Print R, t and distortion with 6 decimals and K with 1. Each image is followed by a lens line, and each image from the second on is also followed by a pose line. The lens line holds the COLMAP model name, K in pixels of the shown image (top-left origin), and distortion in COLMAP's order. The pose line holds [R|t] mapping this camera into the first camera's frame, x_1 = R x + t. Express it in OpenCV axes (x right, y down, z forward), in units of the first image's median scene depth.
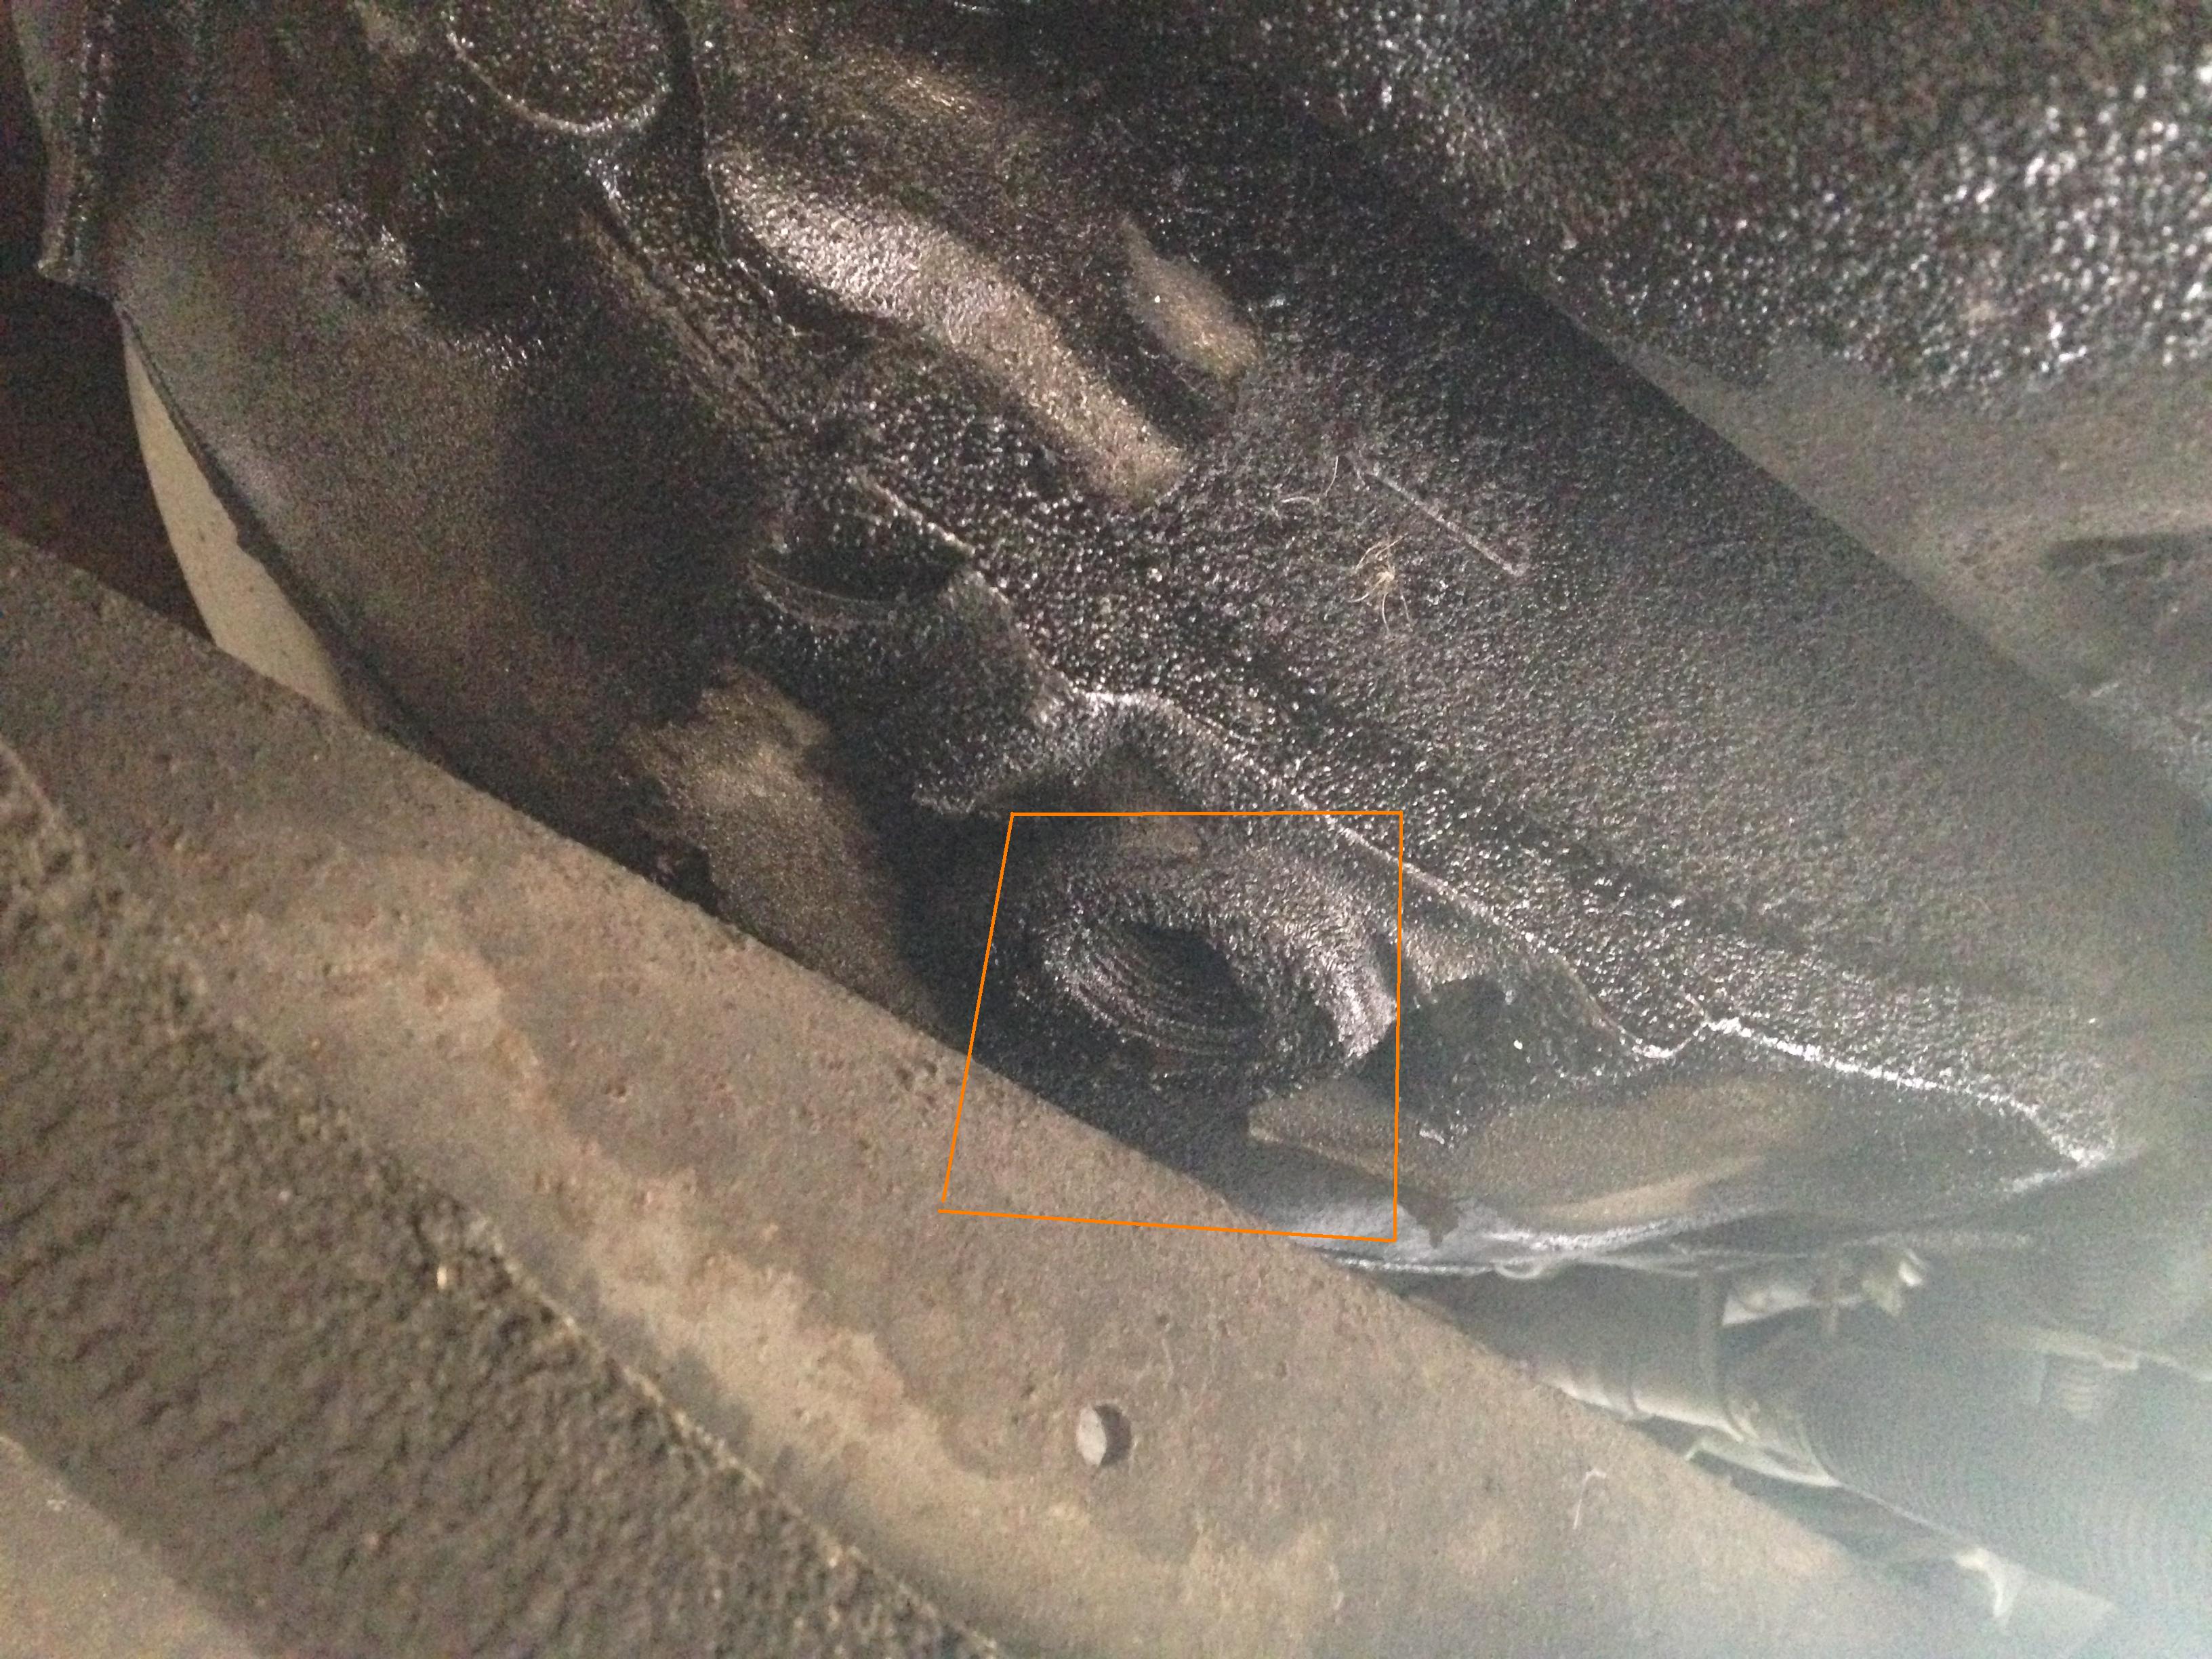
lens RADIAL K [[2034.2, 0, 1106.0], [0, 2034.2, 829.5], [0, 0, 1]] dist [0.209135, -0.330834]
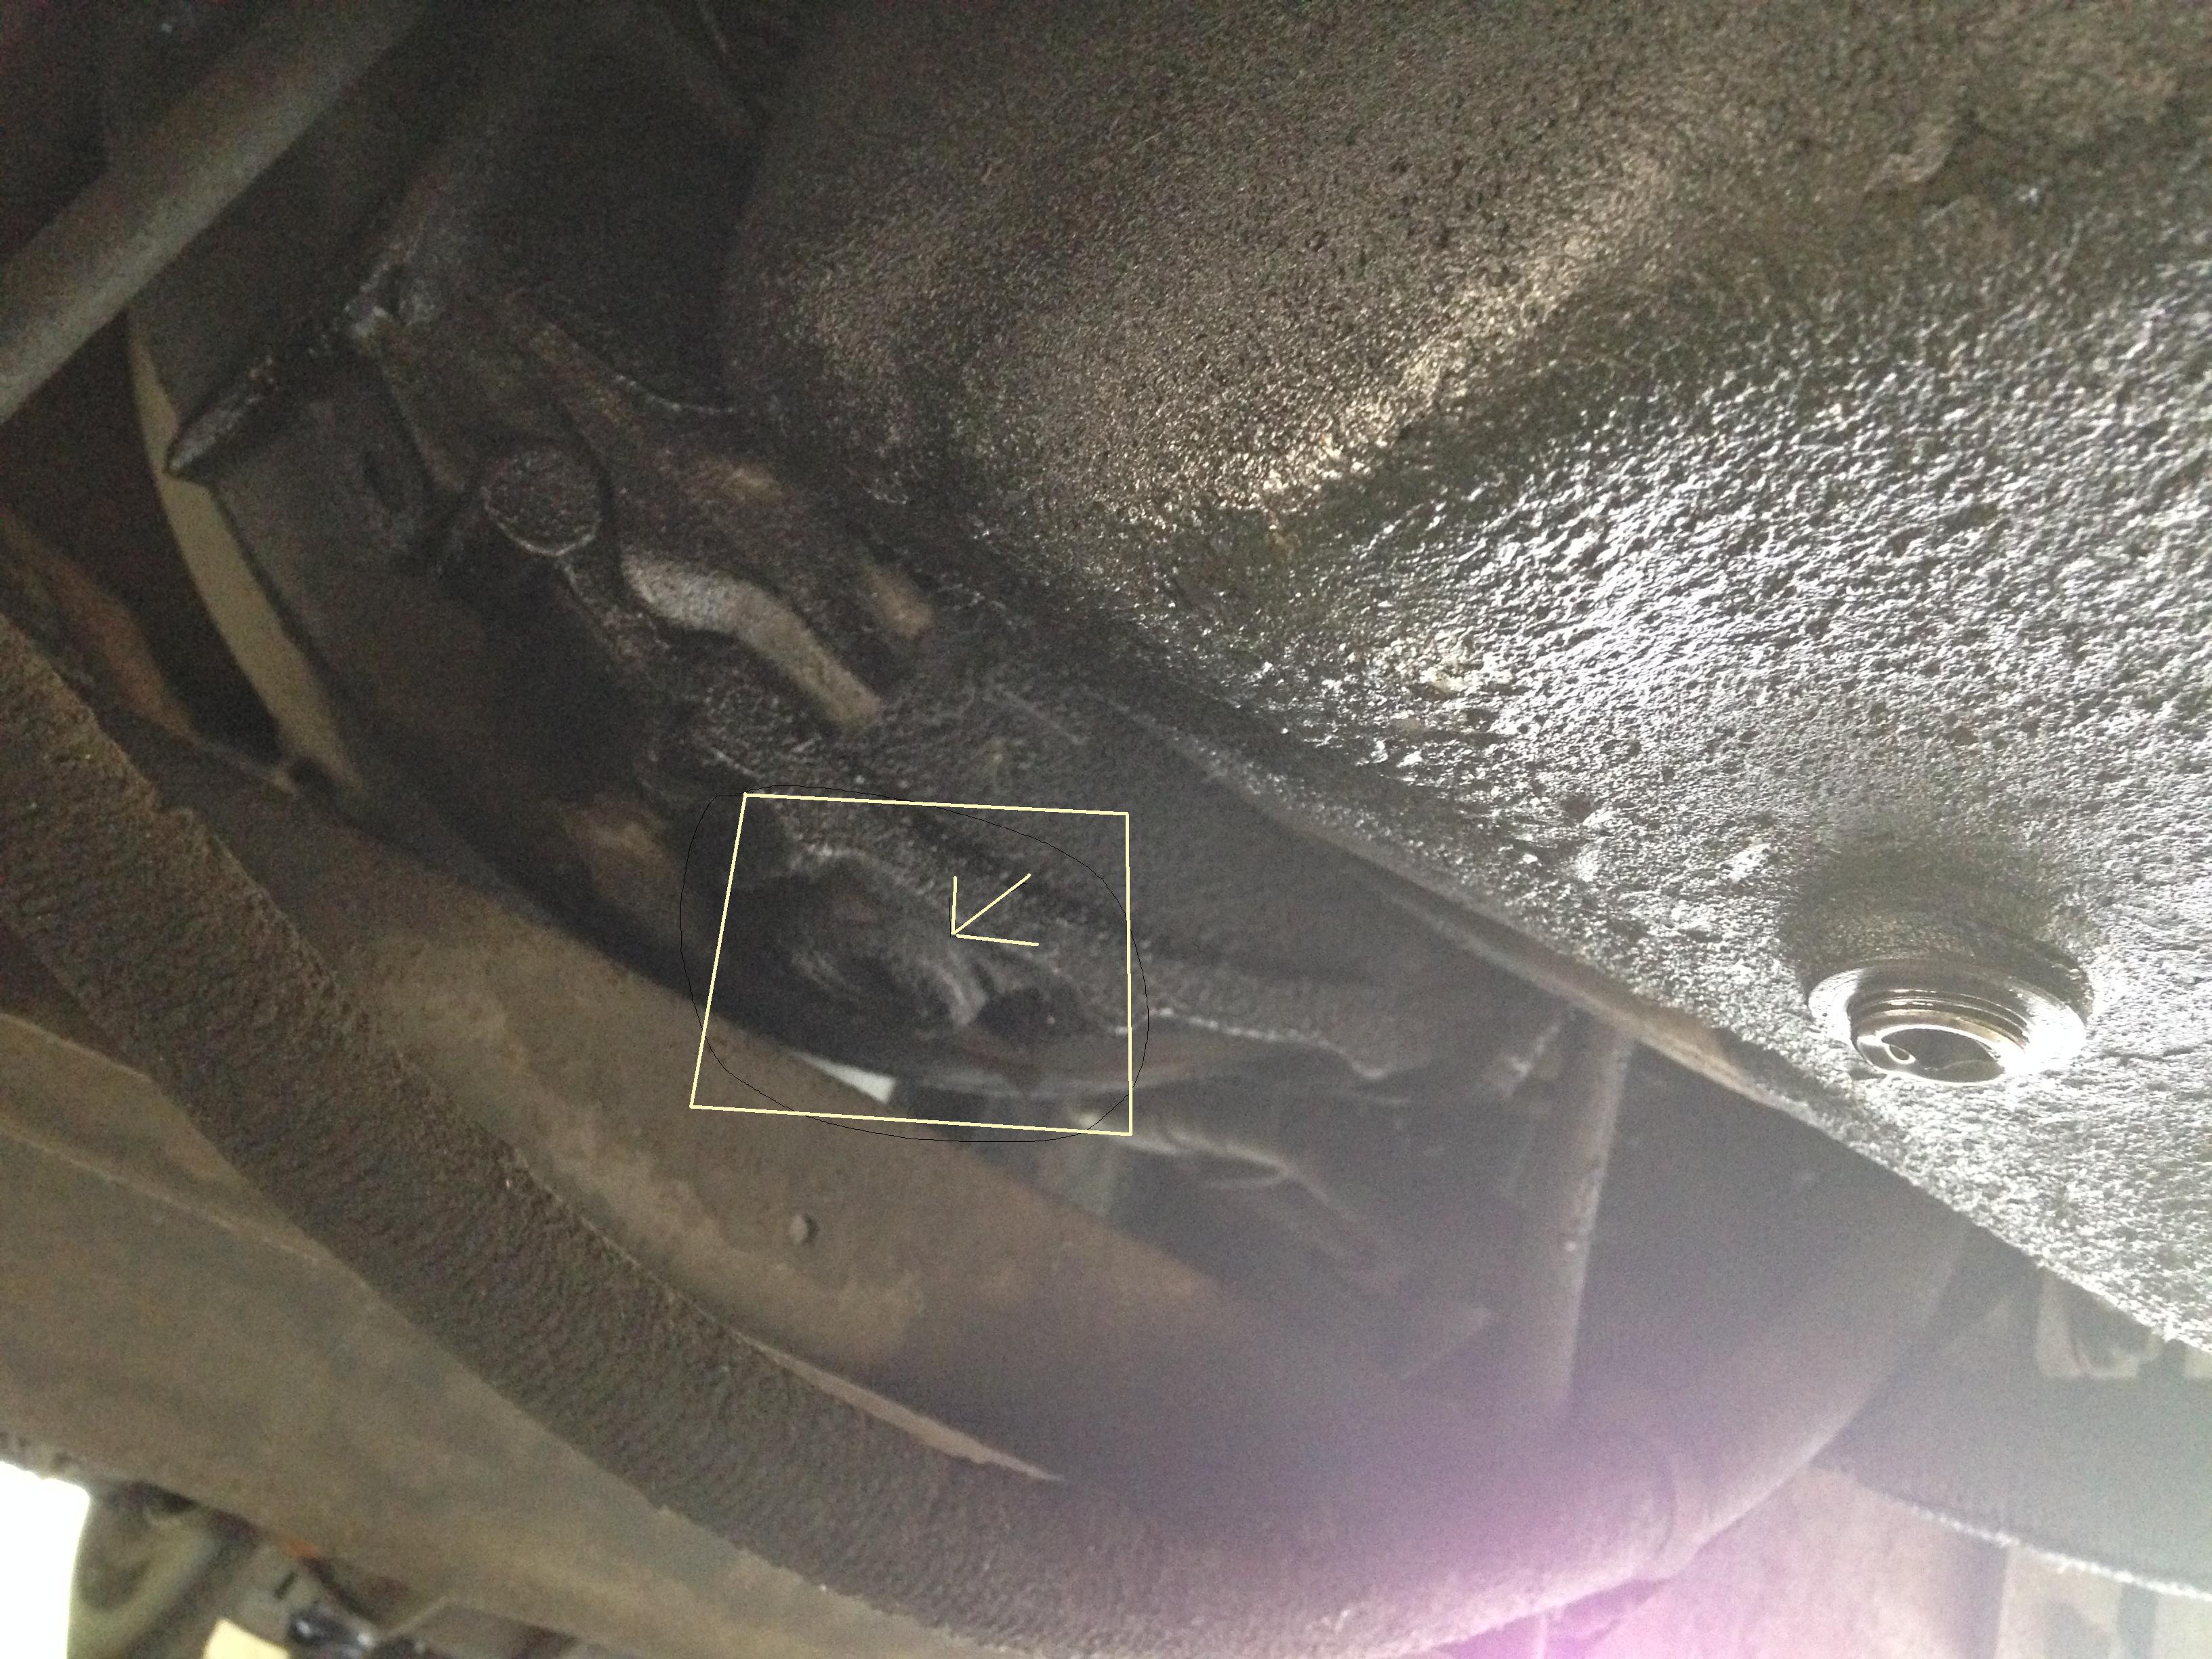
lens RADIAL K [[2088.2, 0, 1106.0], [0, 2088.2, 829.5], [0, 0, 1]] dist [0.177831, 0.007412]
pose [[0.993433, 0.055252, 0.100194, 0.061191], [-0.070900, 0.984559, 0.160052, -0.419257], [-0.089804, -0.166104, 0.982010, -0.928556]]
